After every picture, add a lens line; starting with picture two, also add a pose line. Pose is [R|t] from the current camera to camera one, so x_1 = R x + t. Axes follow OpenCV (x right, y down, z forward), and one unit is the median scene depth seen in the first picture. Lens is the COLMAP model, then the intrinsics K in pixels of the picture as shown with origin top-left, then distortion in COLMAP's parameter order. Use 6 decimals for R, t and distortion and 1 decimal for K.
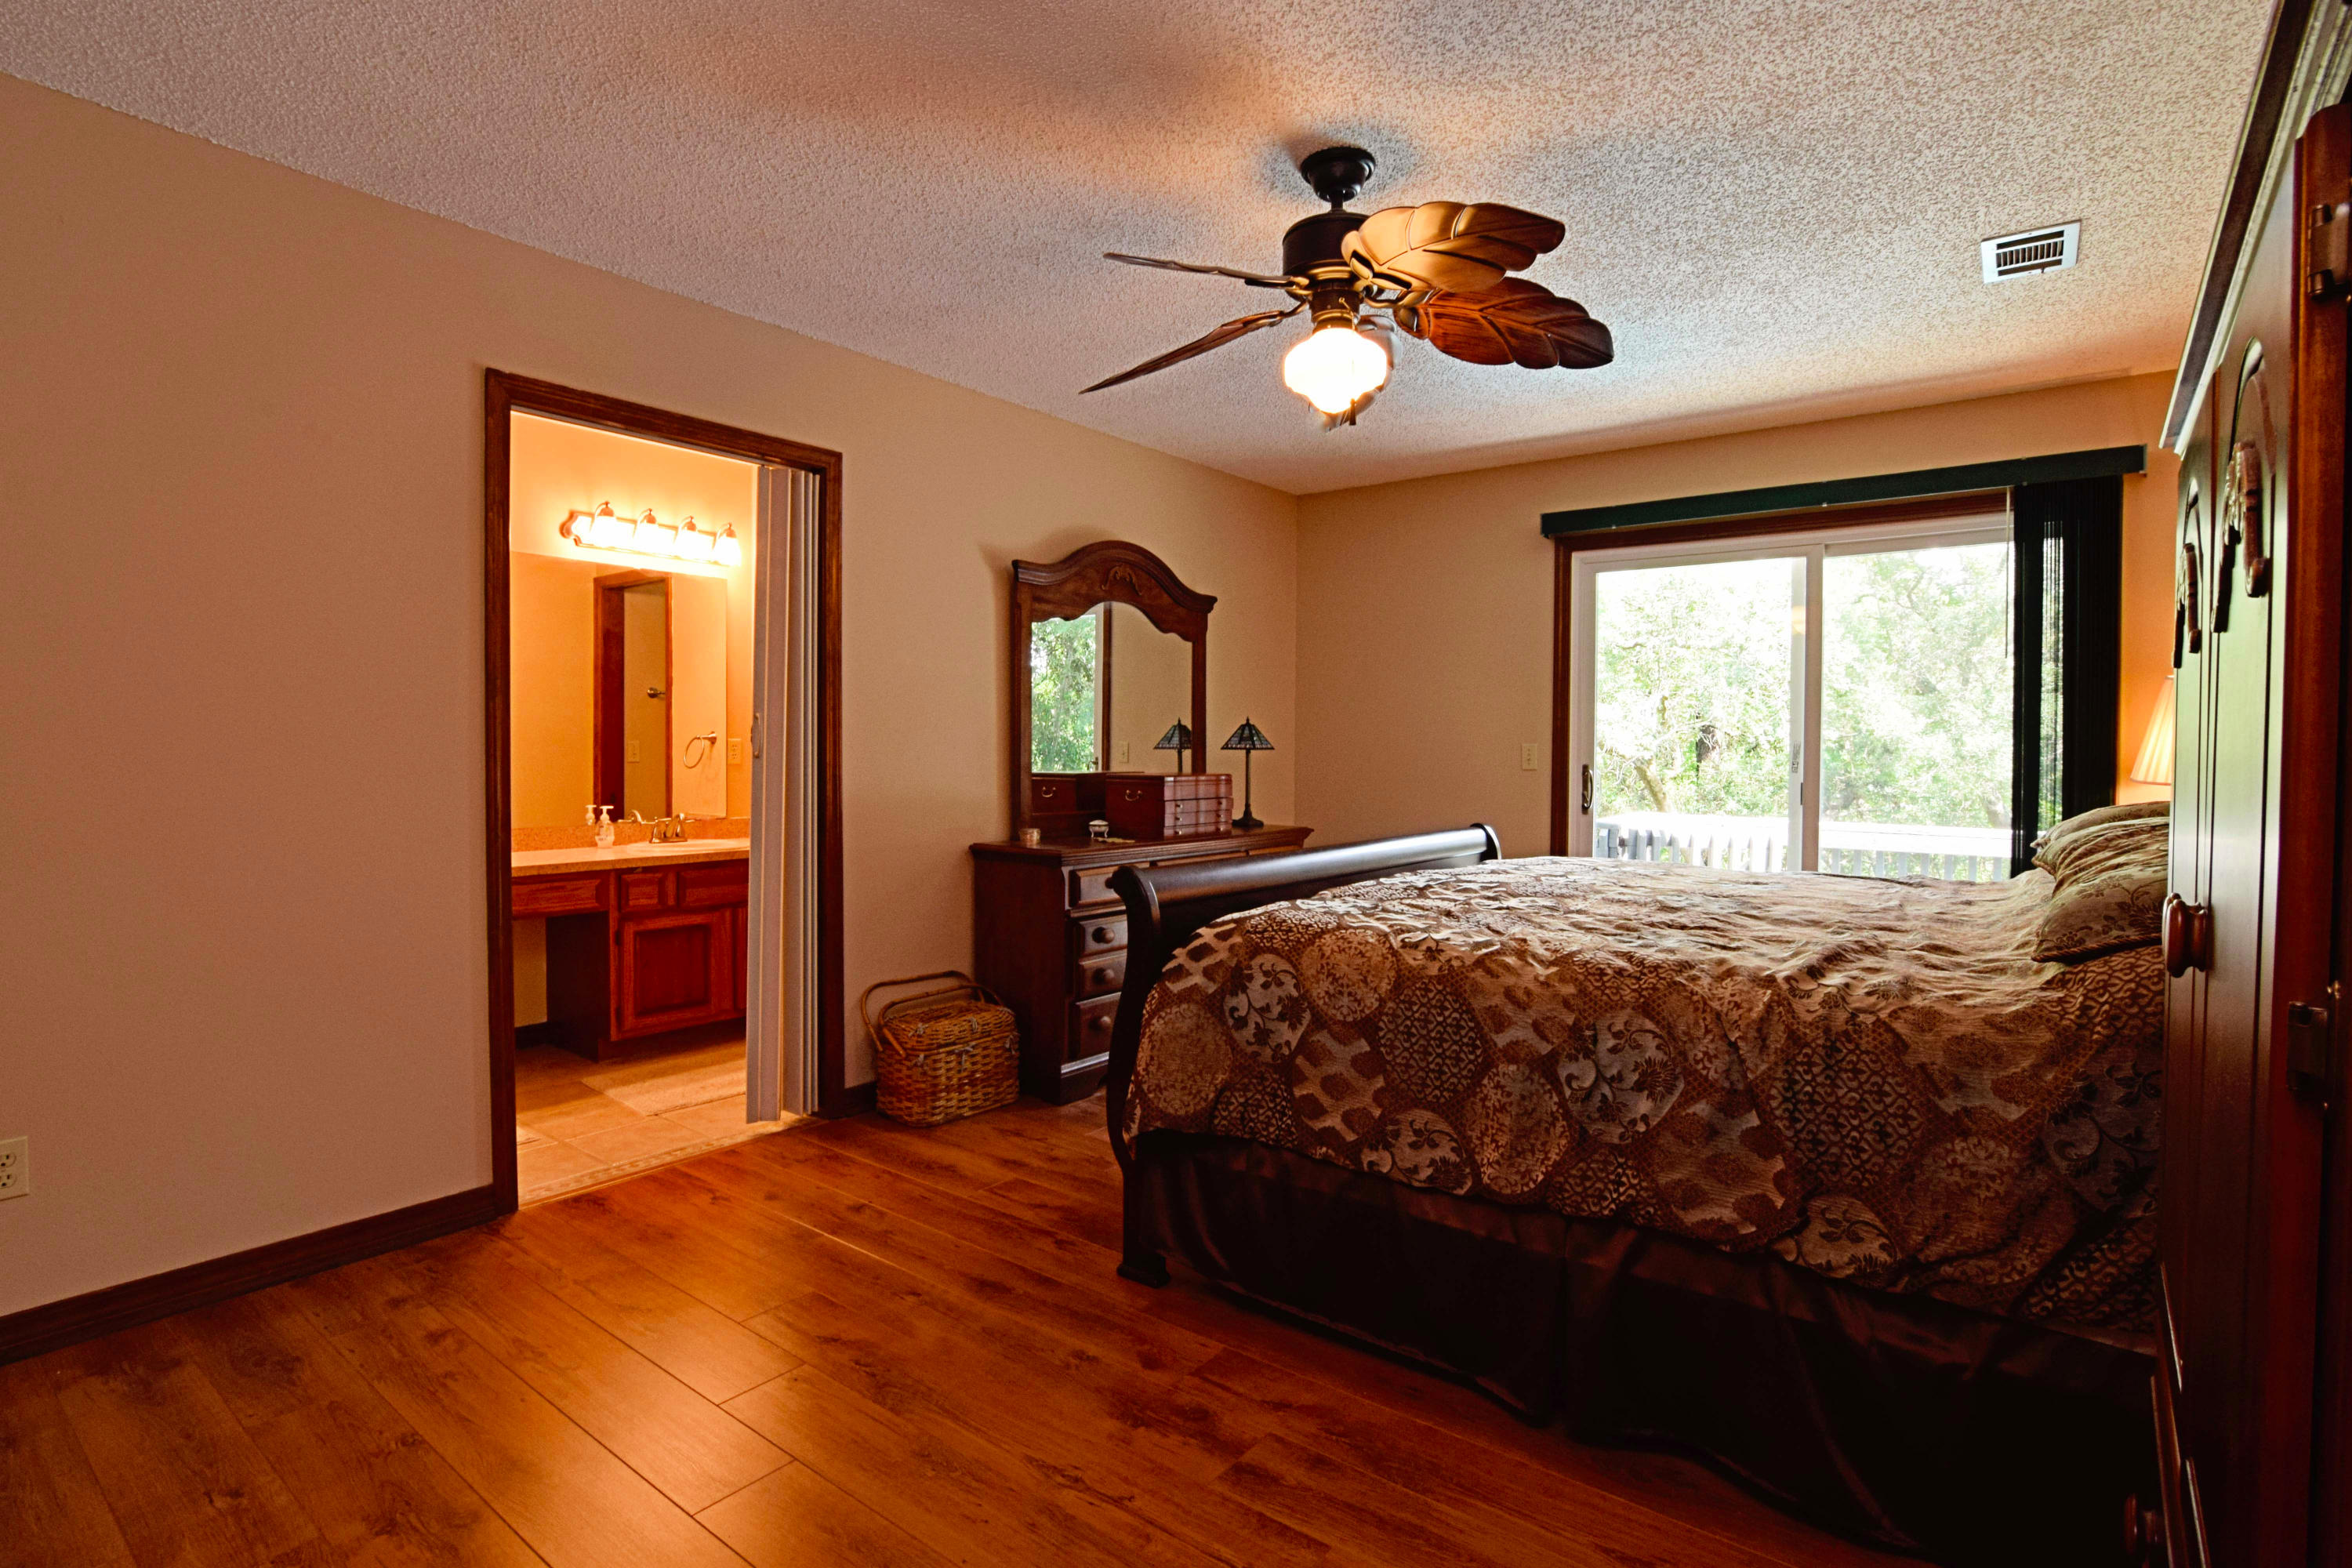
lens RADIAL K [[1145.3, 0, 1172.5], [0, 1145.3, 776.6], [0, 0, 1]] dist [-0.029431, 0.006894]
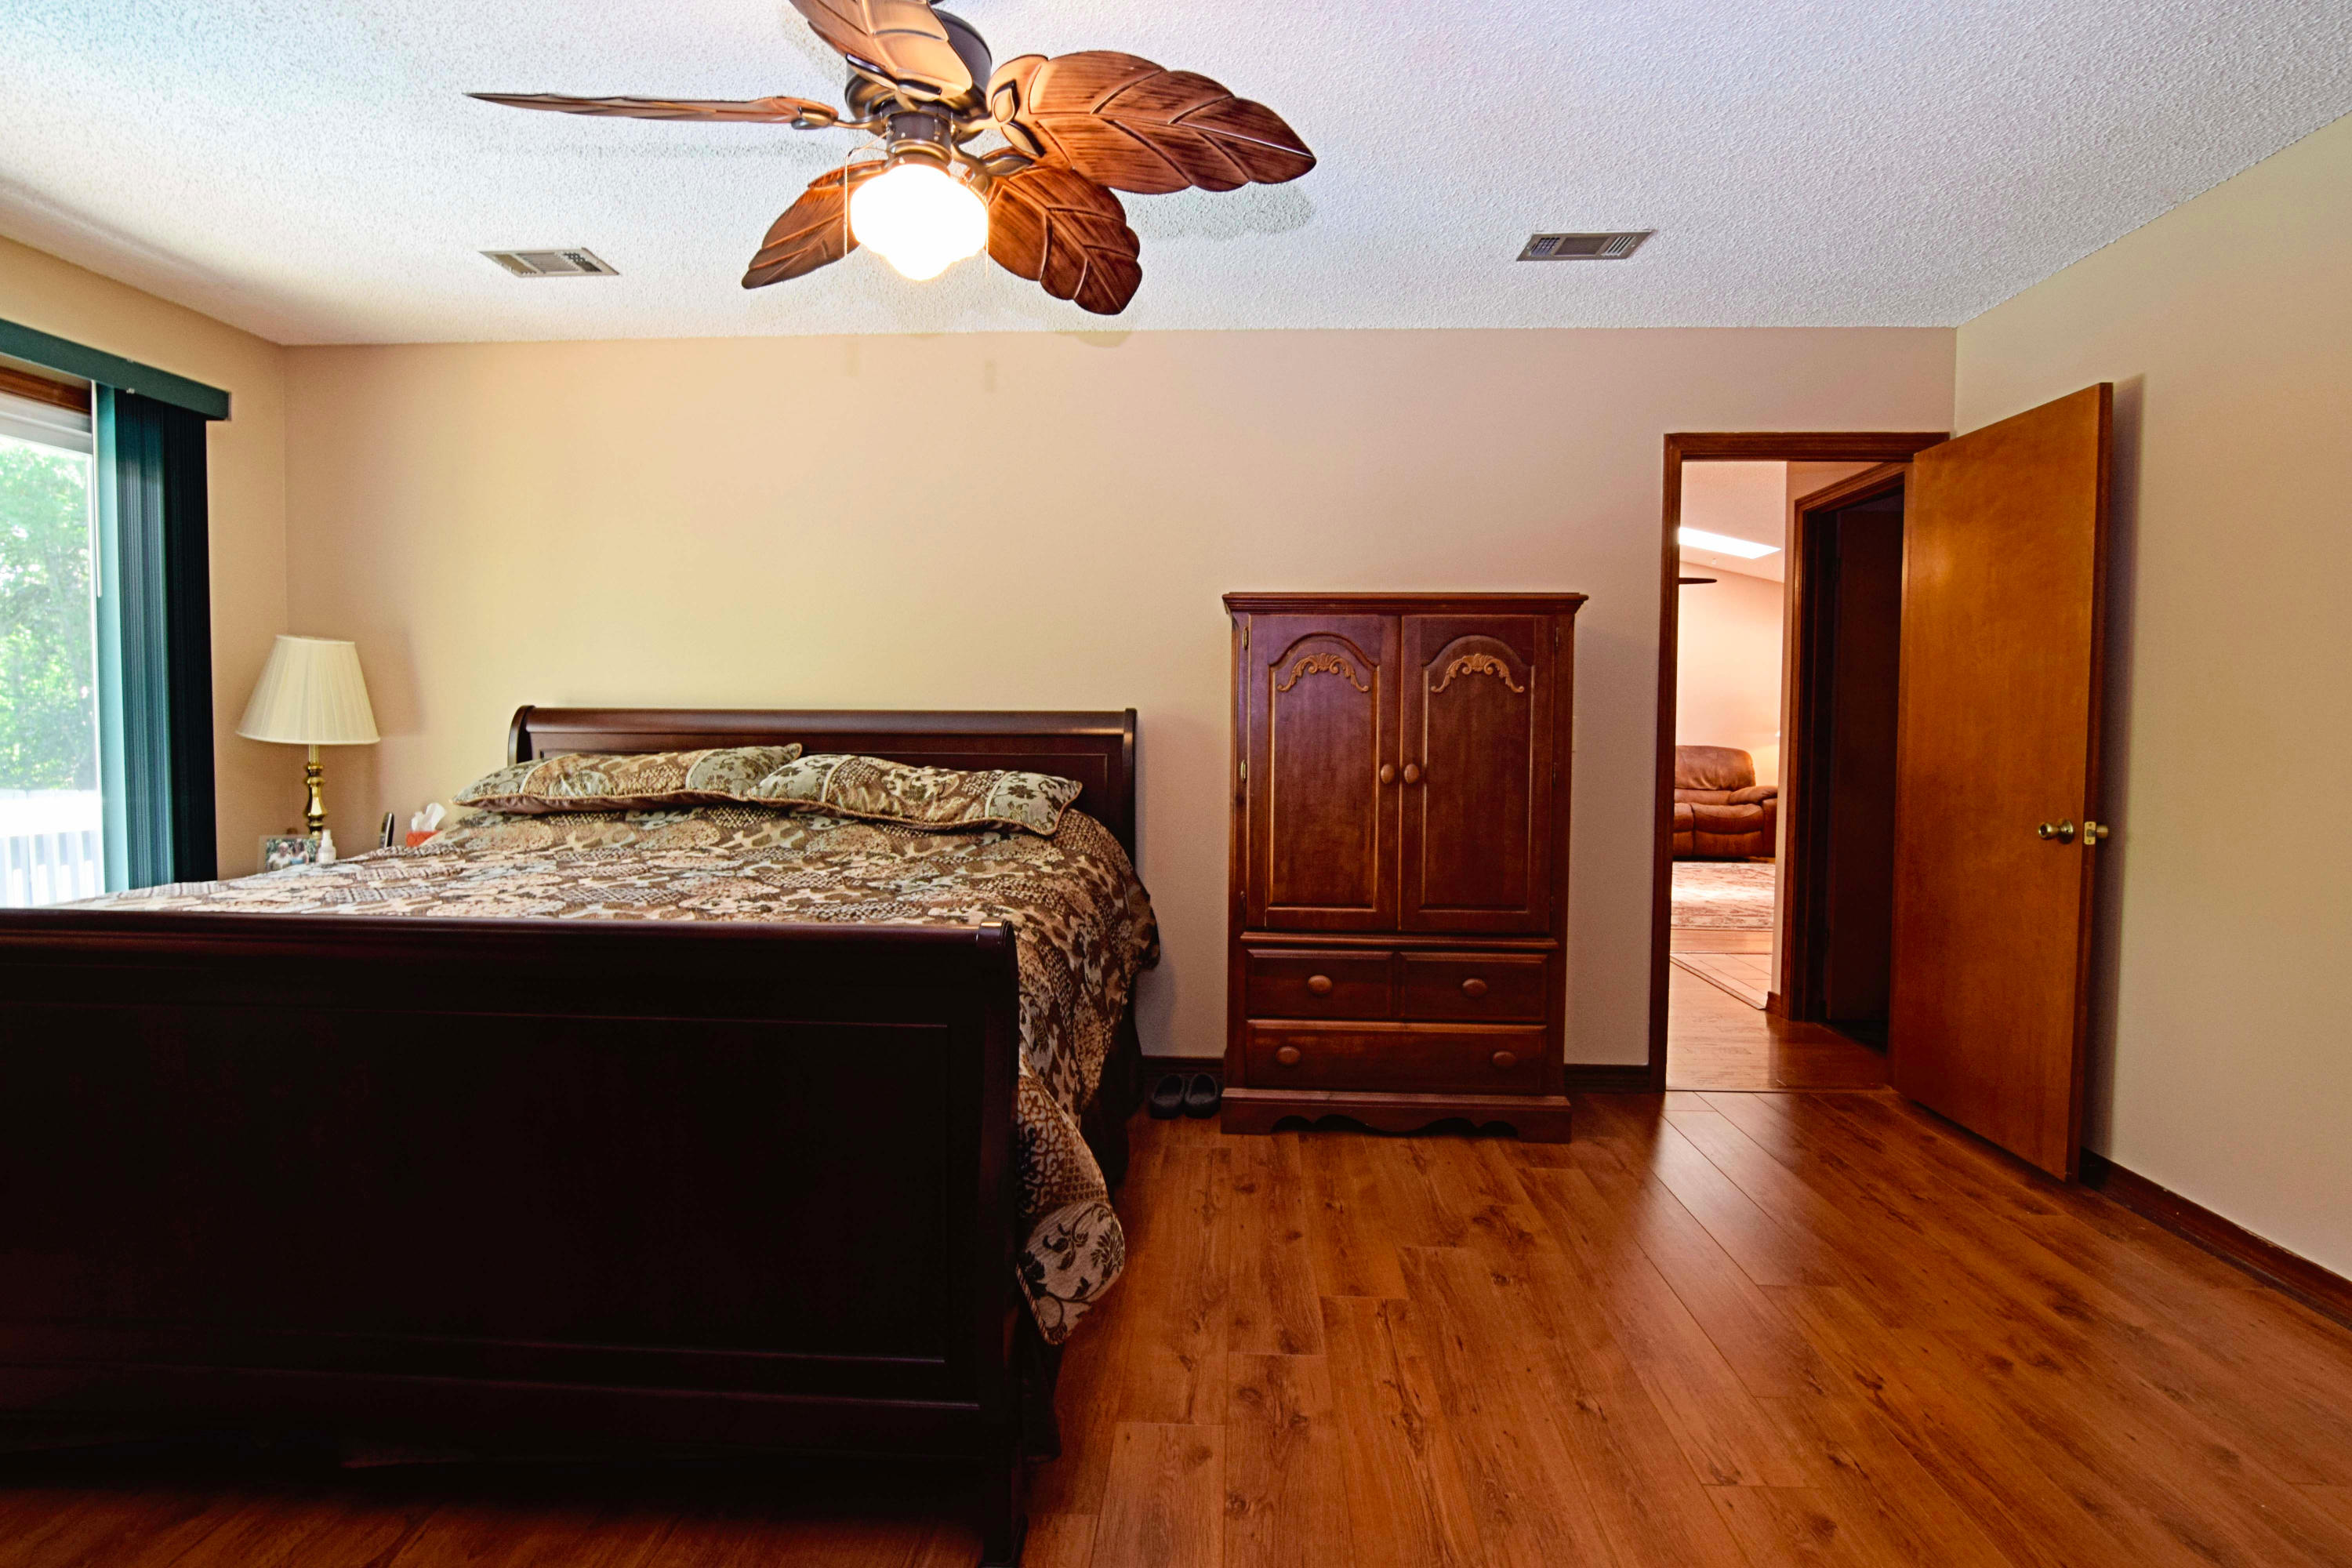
lens RADIAL K [[1145.3, 0, 1180.0], [0, 1145.3, 775.5], [0, 0, 1]] dist [-0.029431, 0.006894]
pose [[-0.570358, -0.048373, 0.819971, -0.748178], [0.002194, 0.998171, 0.060411, -0.043939], [-0.821393, 0.036255, -0.569209, 1.623203]]
